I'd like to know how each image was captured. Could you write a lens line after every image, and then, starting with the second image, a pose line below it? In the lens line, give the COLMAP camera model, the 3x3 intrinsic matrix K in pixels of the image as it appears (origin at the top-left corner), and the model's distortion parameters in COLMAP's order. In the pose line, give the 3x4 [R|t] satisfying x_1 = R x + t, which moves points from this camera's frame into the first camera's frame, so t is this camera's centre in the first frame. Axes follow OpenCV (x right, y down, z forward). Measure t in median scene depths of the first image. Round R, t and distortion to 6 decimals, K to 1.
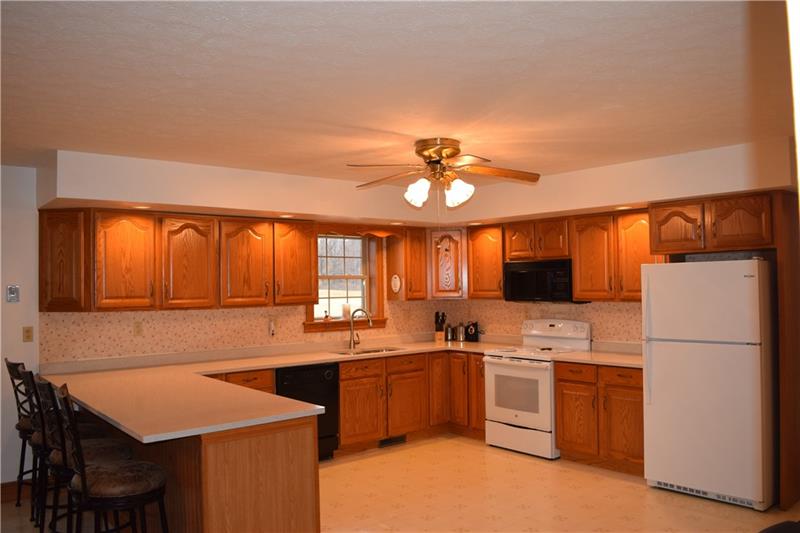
lens RADIAL K [[632.1, 0, 400.0], [0, 632.1, 266.5], [0, 0, 1]] dist [-0.088891, 0.003225]
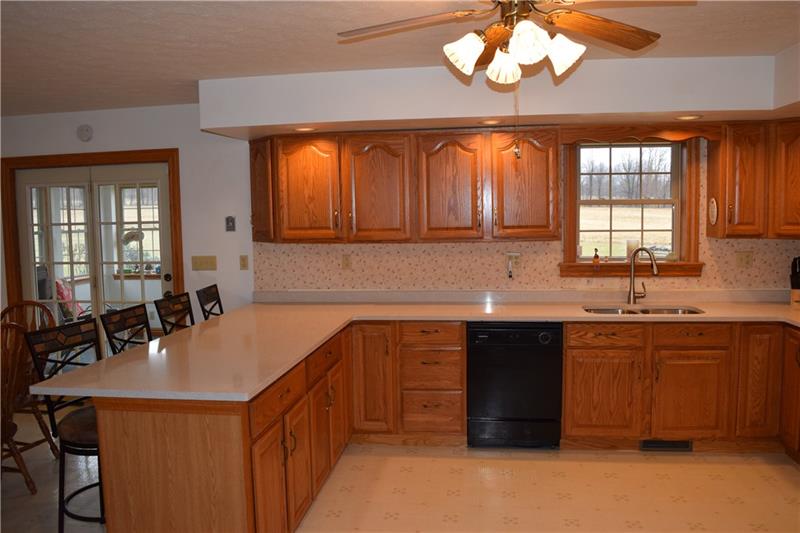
lens RADIAL K [[632.1, 0, 400.0], [0, 632.1, 266.5], [0, 0, 1]] dist [-0.088891, 0.003225]
pose [[0.669050, 0.063942, -0.740462, 0.295982], [0.028435, 0.993360, 0.111474, 0.003996], [0.742674, -0.095637, 0.662789, 0.387598]]
